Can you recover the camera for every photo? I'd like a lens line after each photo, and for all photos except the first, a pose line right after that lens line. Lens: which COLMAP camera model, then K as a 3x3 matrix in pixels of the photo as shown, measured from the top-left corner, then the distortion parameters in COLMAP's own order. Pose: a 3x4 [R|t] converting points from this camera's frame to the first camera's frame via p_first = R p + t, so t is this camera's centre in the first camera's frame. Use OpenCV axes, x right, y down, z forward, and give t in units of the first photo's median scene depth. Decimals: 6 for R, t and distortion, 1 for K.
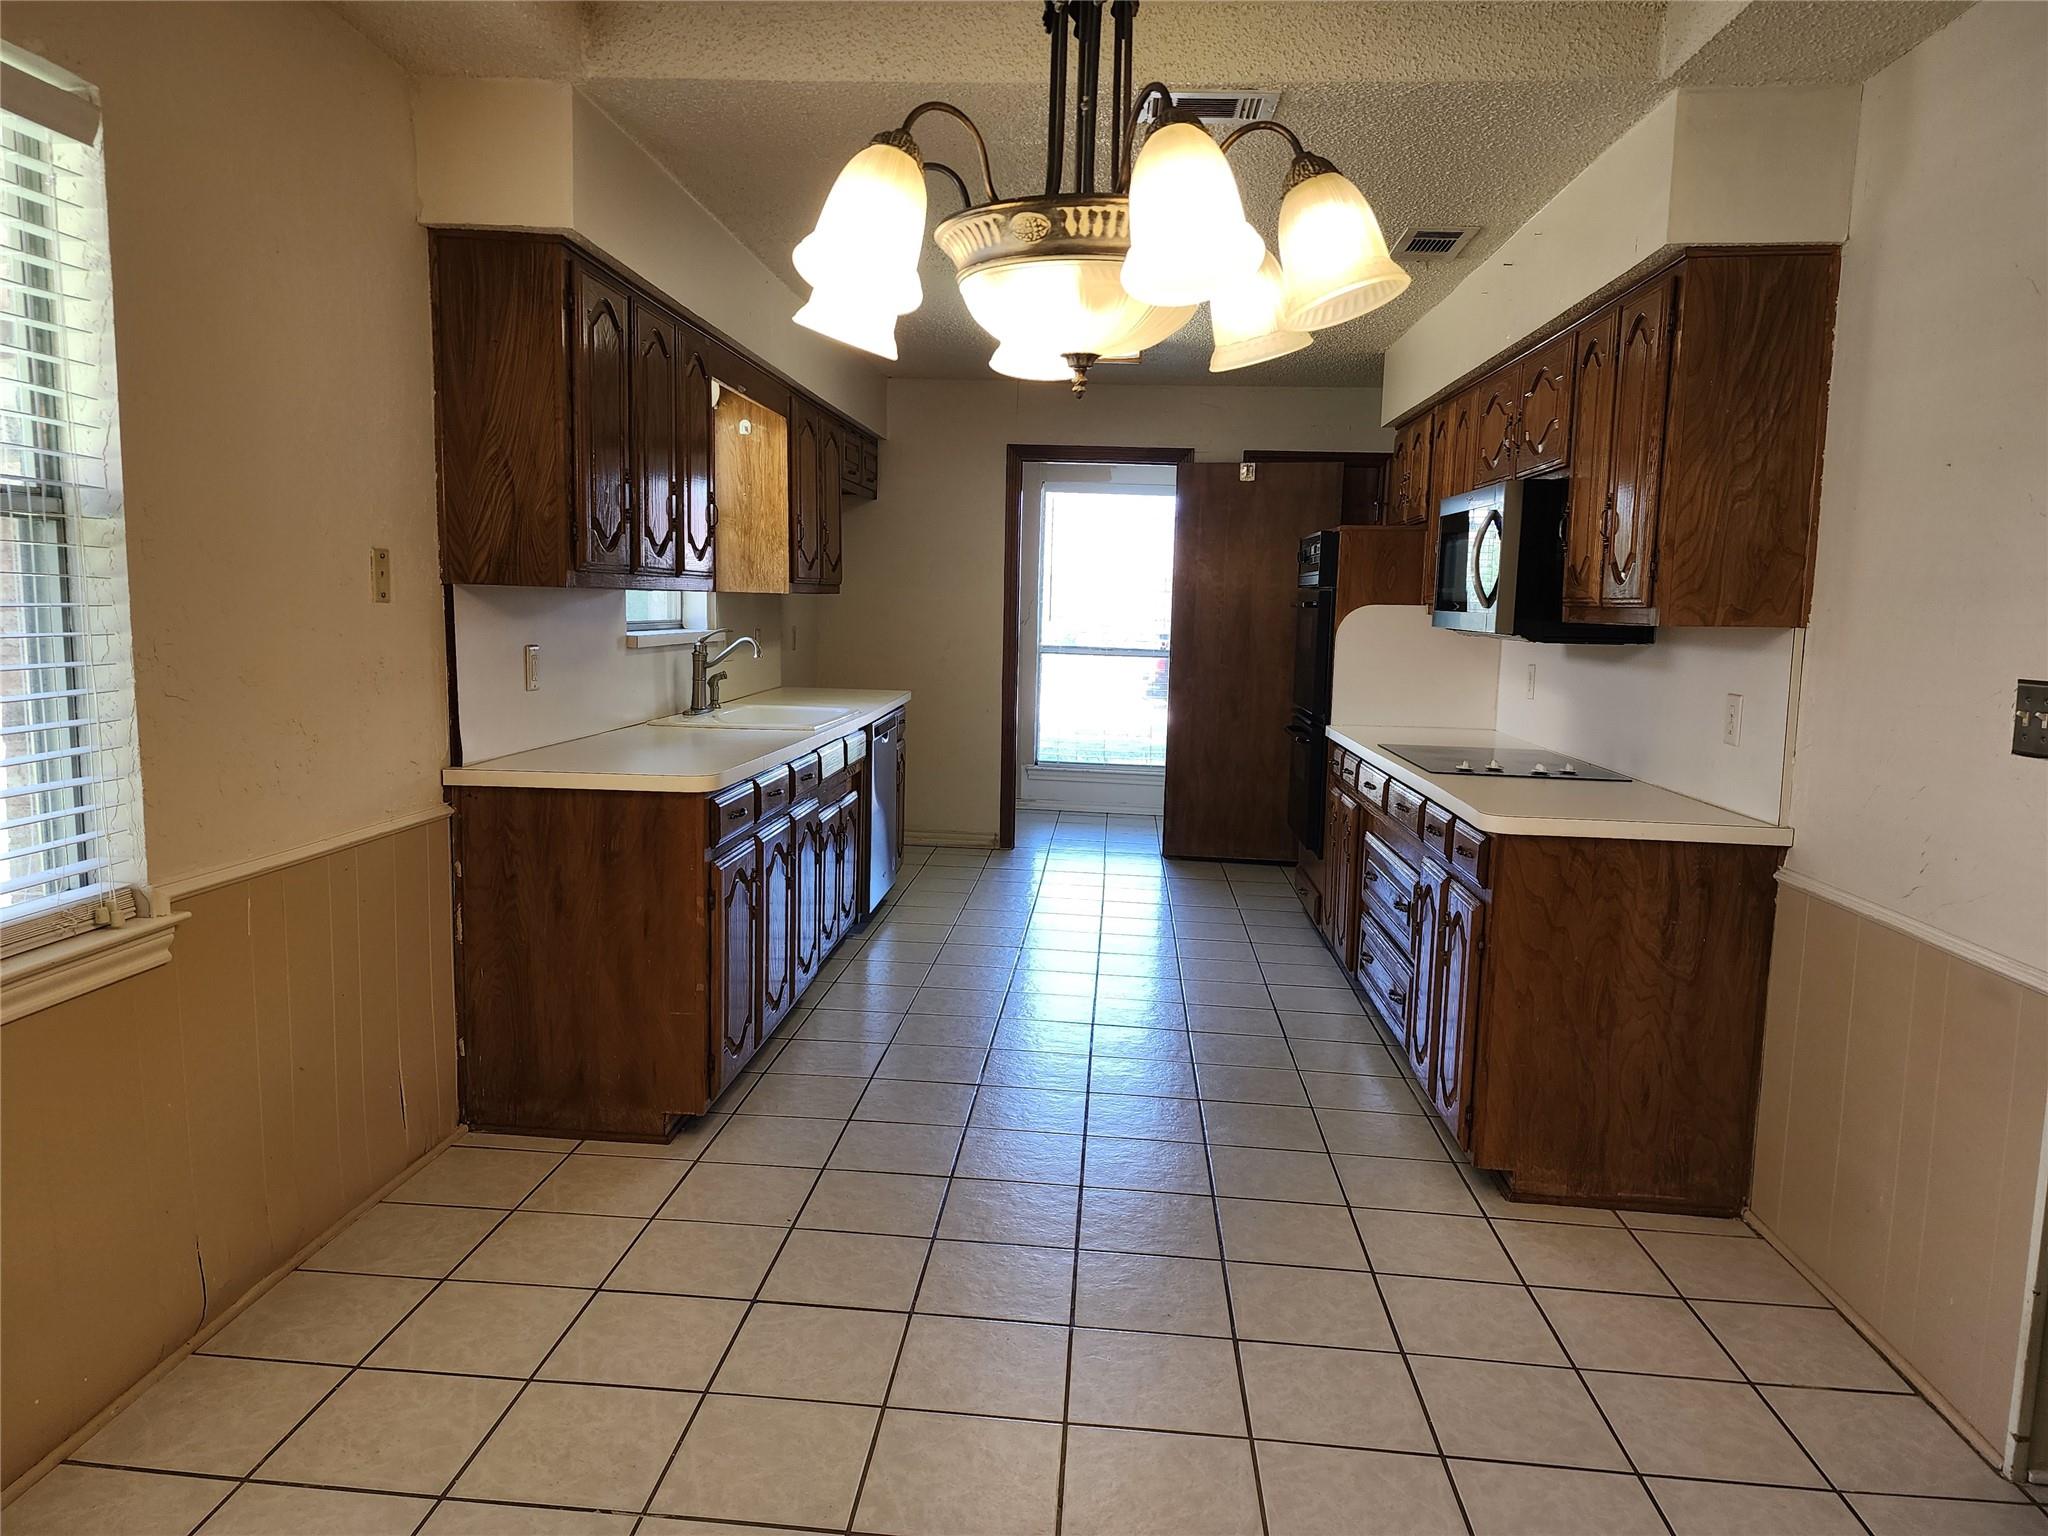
lens RADIAL K [[1386.2, 0, 1026.6], [0, 1386.2, 782.4], [0, 0, 1]] dist [0.066993, -0.064620]
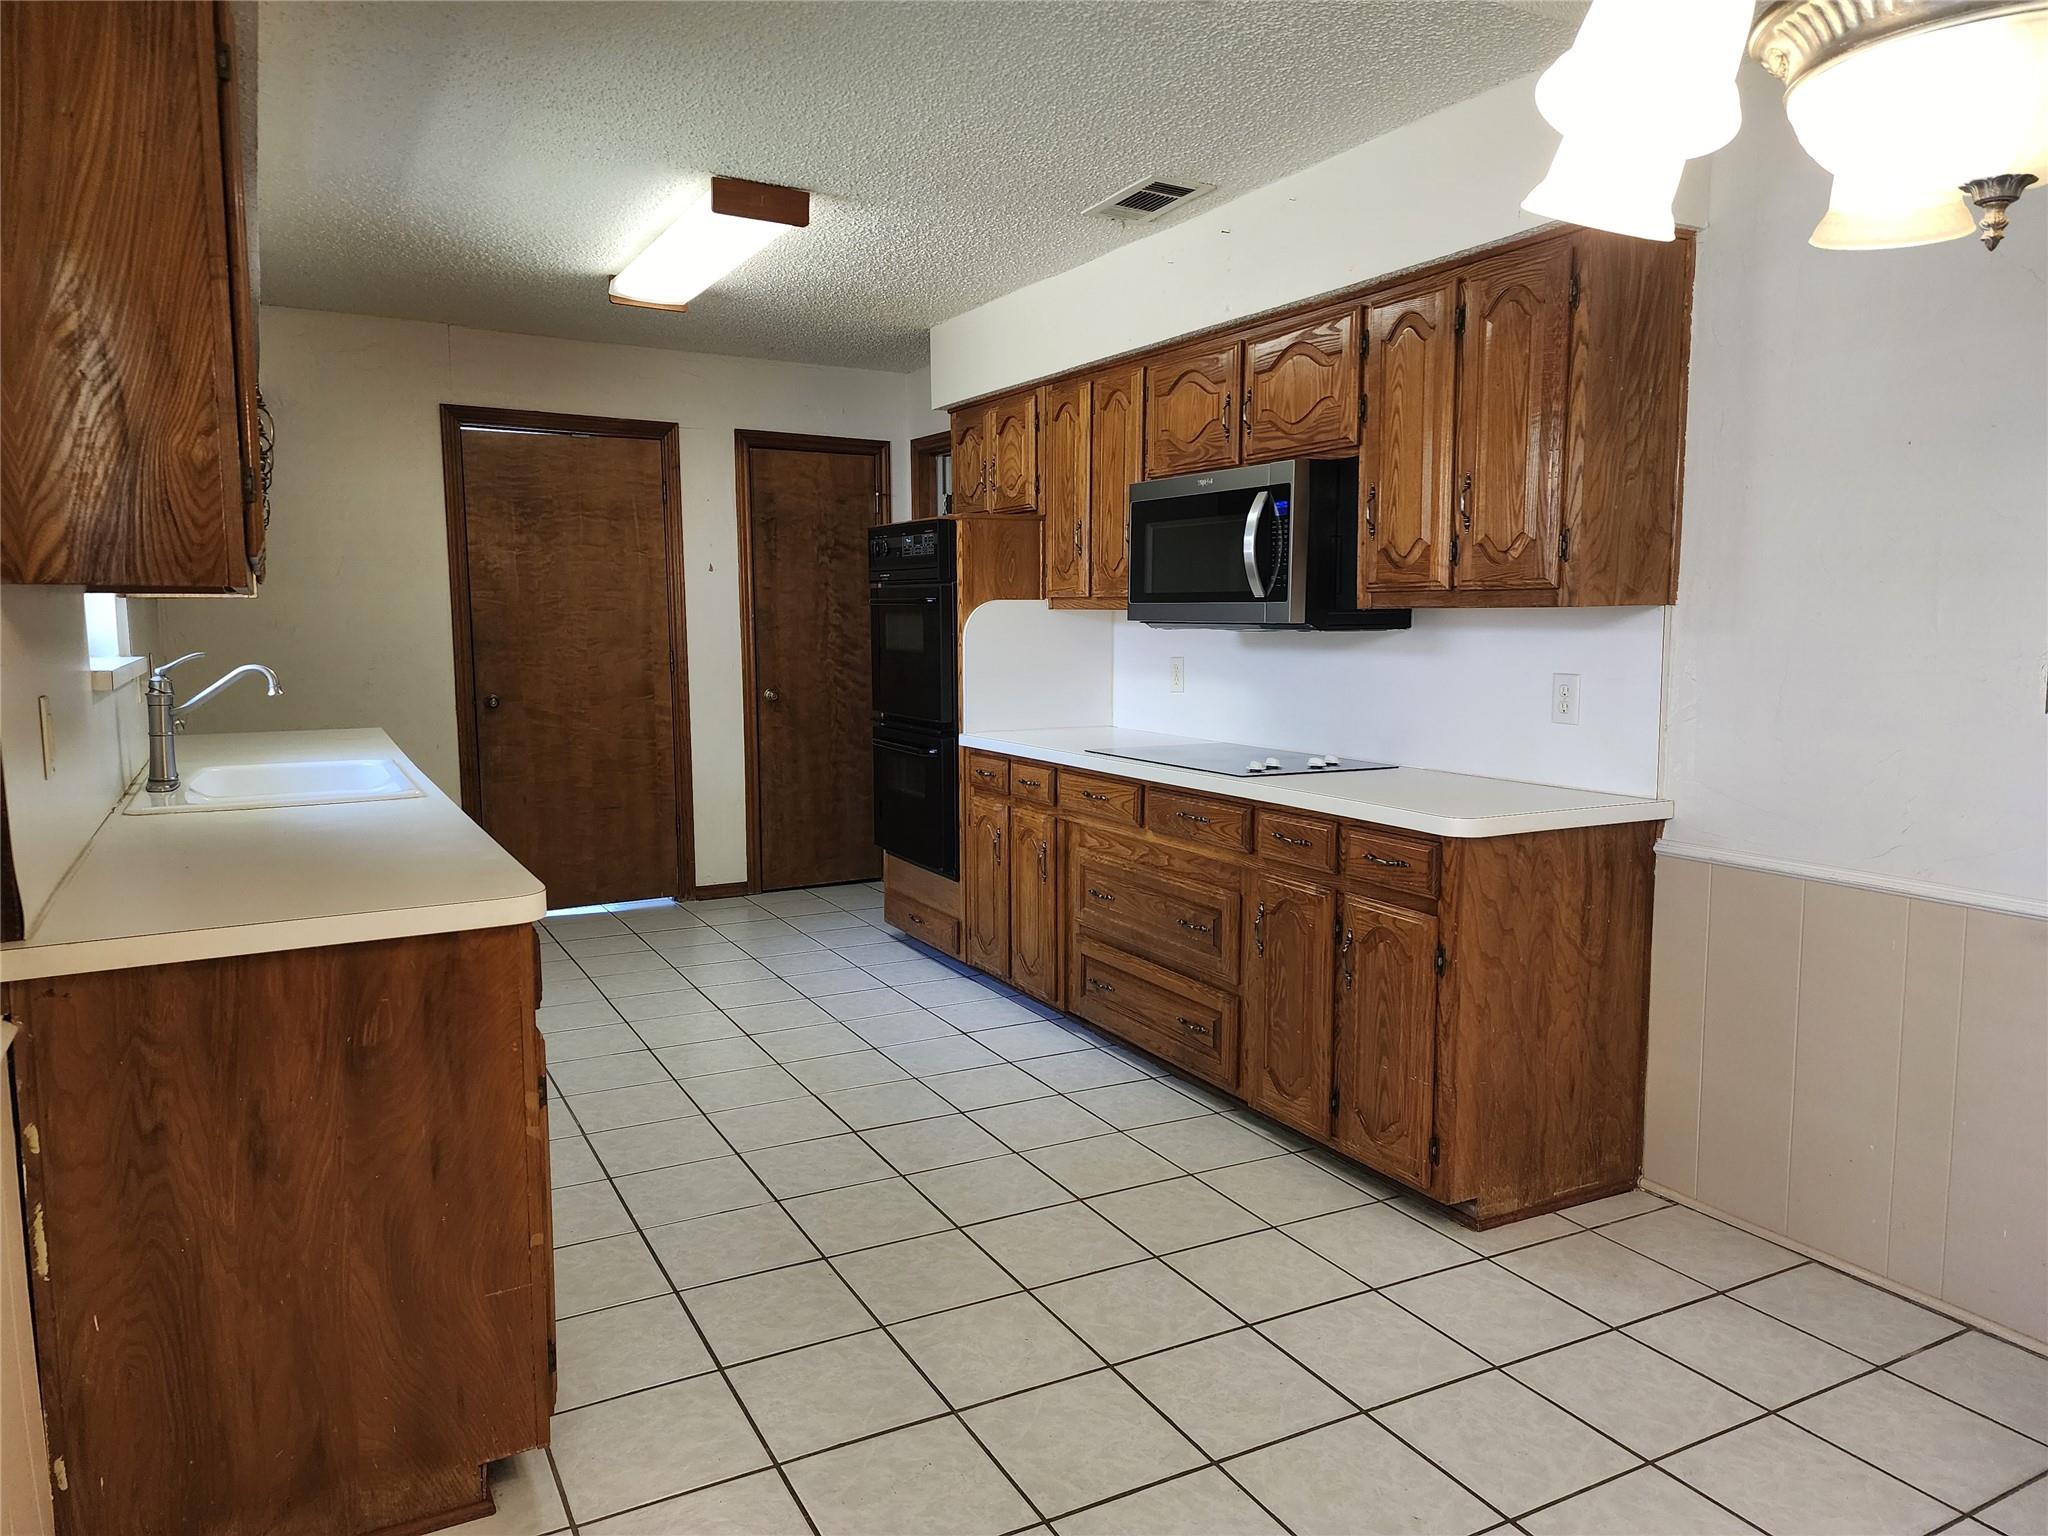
lens RADIAL K [[1361.4, 0, 1024.0], [0, 1361.4, 768.0], [0, 0, 1]] dist [0.065373, -0.054524]
pose [[0.842170, -0.087615, 0.532046, -0.371911], [0.092847, 0.995536, 0.016973, -0.050110], [-0.531158, 0.035104, 0.846546, 0.385230]]
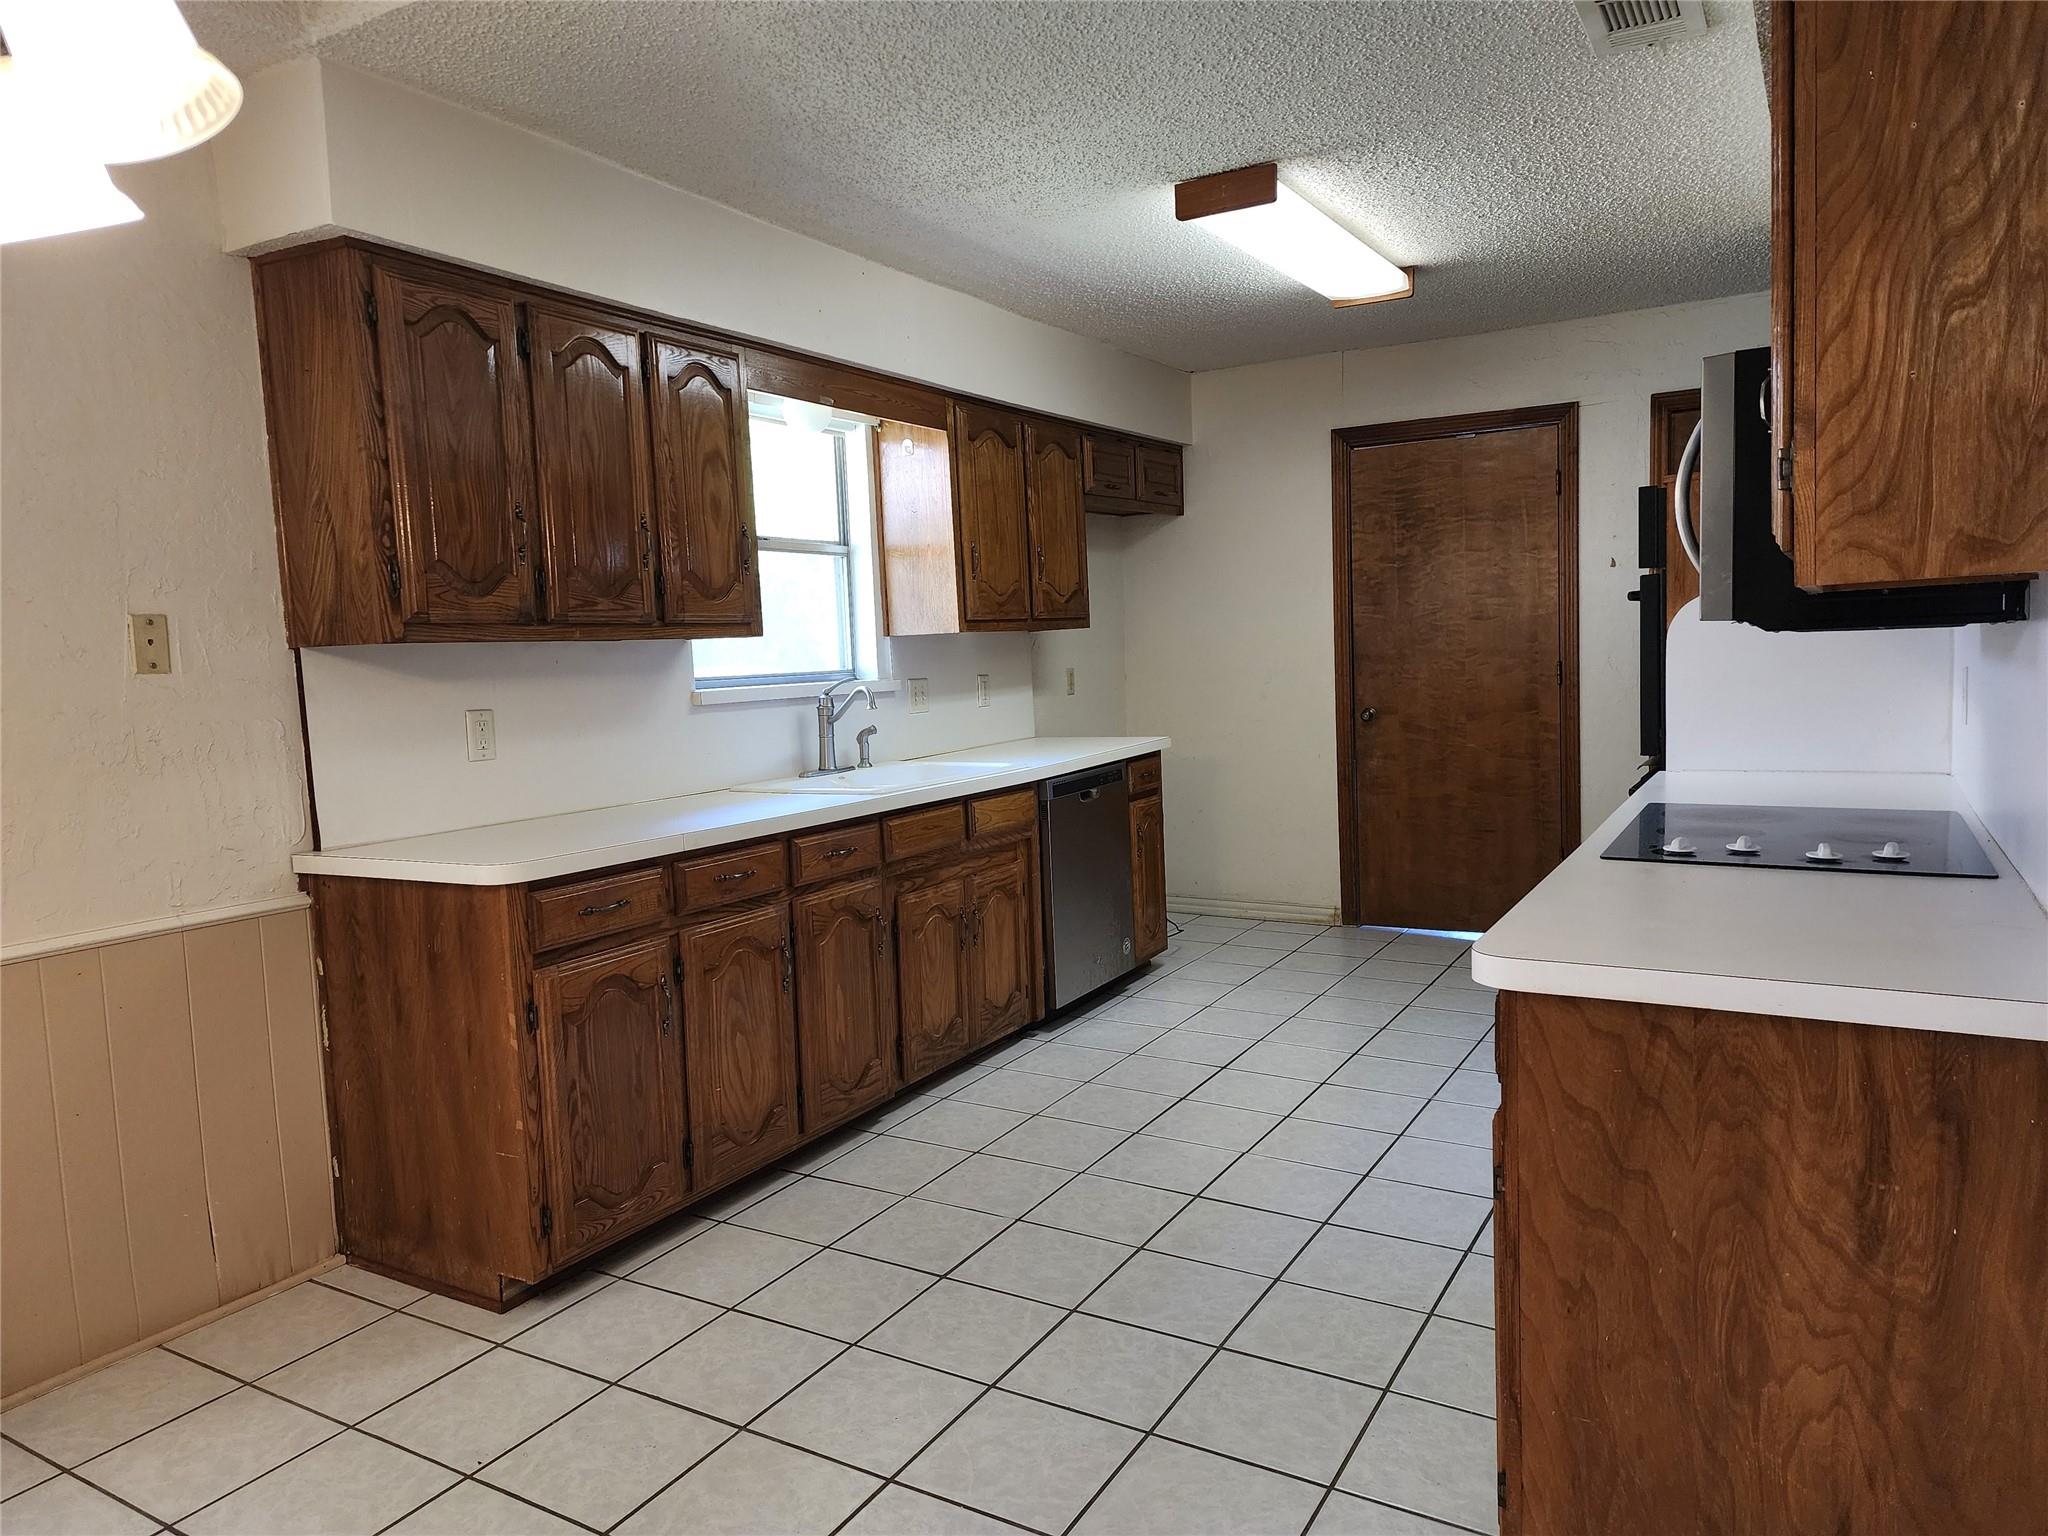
lens RADIAL K [[1386.2, 0, 1026.6], [0, 1386.2, 782.4], [0, 0, 1]] dist [0.066993, -0.064620]
pose [[0.892180, -0.017255, -0.451351, 0.414551], [0.004086, 0.999537, -0.030136, -0.027236], [0.451662, 0.025043, 0.891838, 0.418264]]
